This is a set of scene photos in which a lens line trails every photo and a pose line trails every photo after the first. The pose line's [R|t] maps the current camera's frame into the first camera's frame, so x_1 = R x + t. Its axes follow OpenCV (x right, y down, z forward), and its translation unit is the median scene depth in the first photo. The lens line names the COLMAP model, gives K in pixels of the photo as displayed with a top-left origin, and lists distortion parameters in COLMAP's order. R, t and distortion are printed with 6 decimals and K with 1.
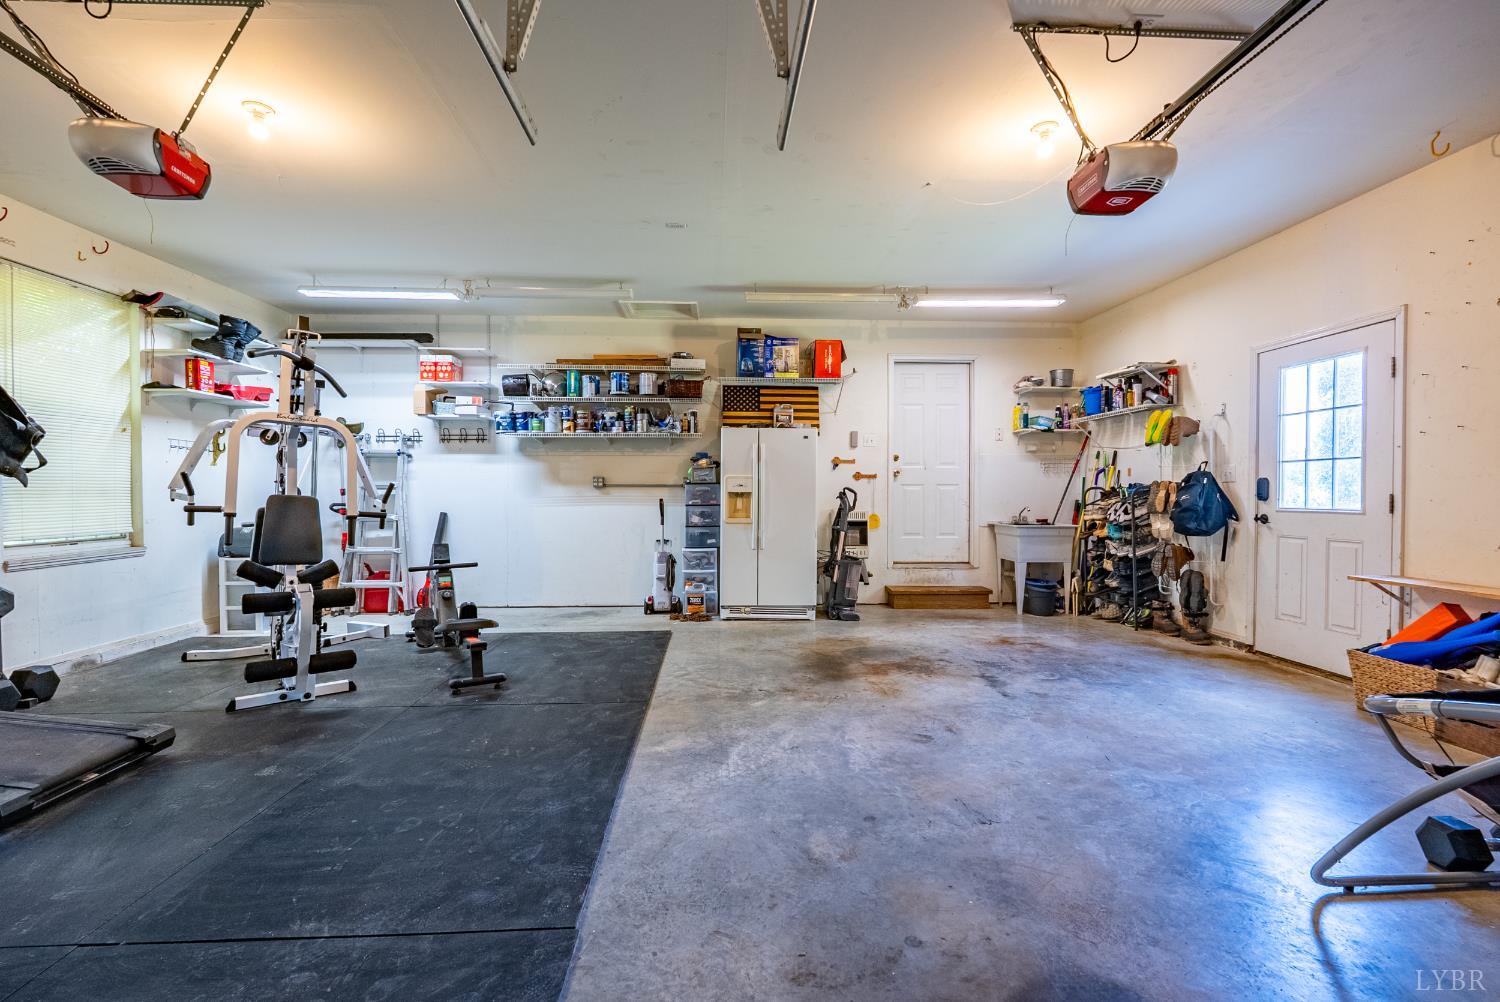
lens RADIAL K [[671.6, 0, 749.0], [0, 671.6, 506.5], [0, 0, 1]] dist [-0.002222, -0.000415]
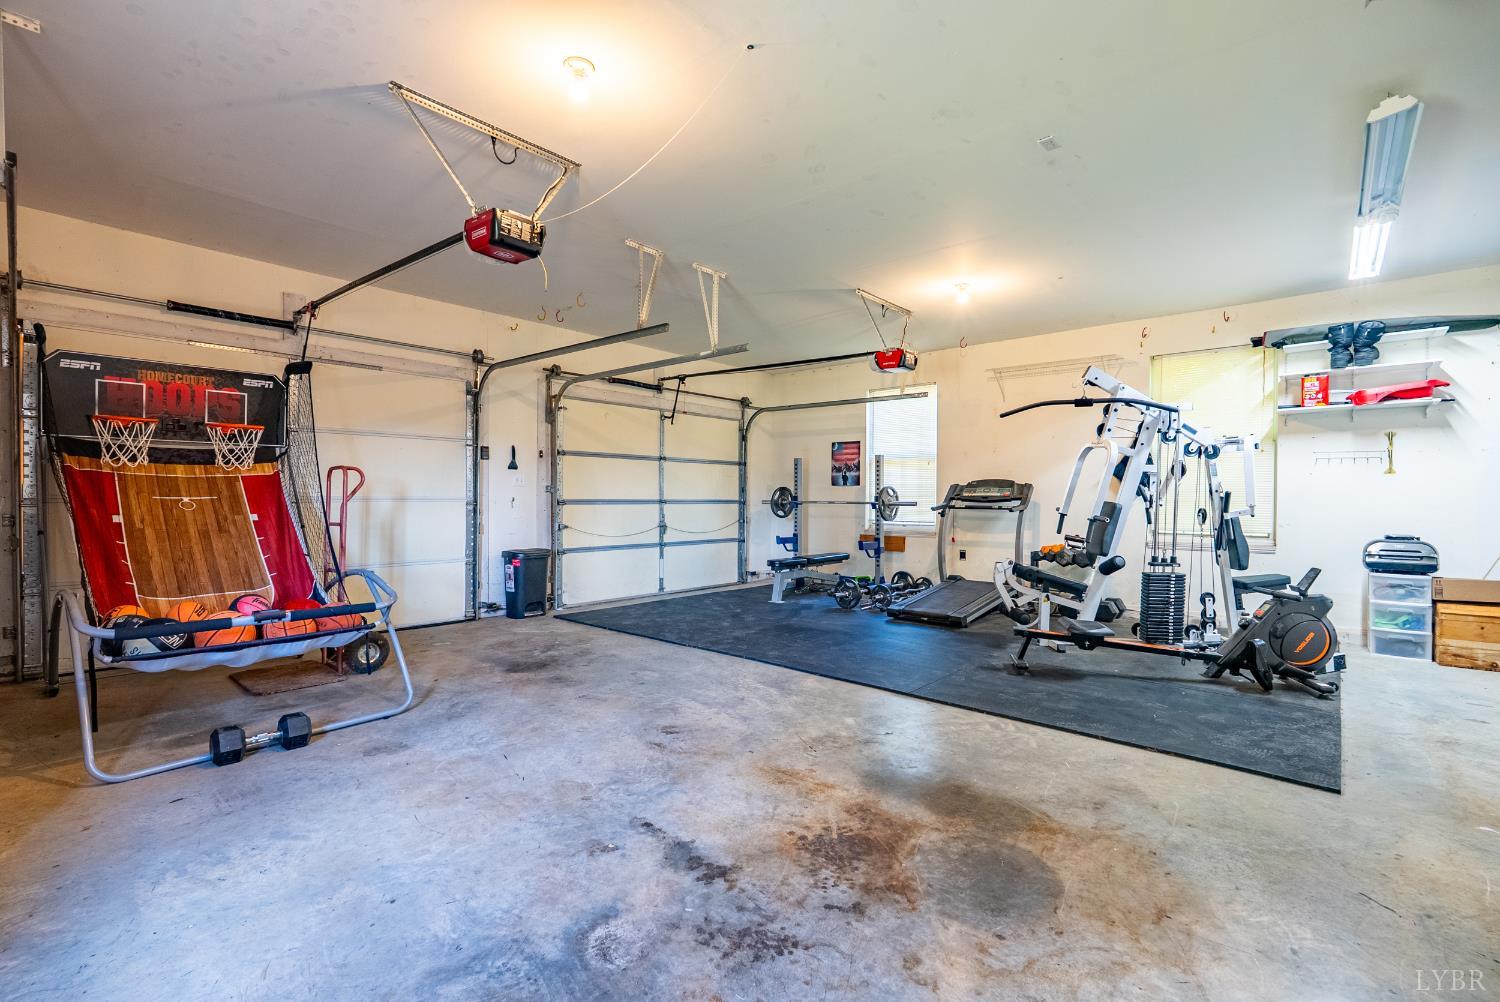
lens RADIAL K [[671.6, 0, 749.0], [0, 671.6, 506.5], [0, 0, 1]] dist [-0.002222, -0.000415]
pose [[-0.706276, 0.006528, -0.707906, 0.814510], [-0.020997, 0.999324, 0.030164, -0.036294], [0.707625, 0.036168, -0.705662, 1.615945]]
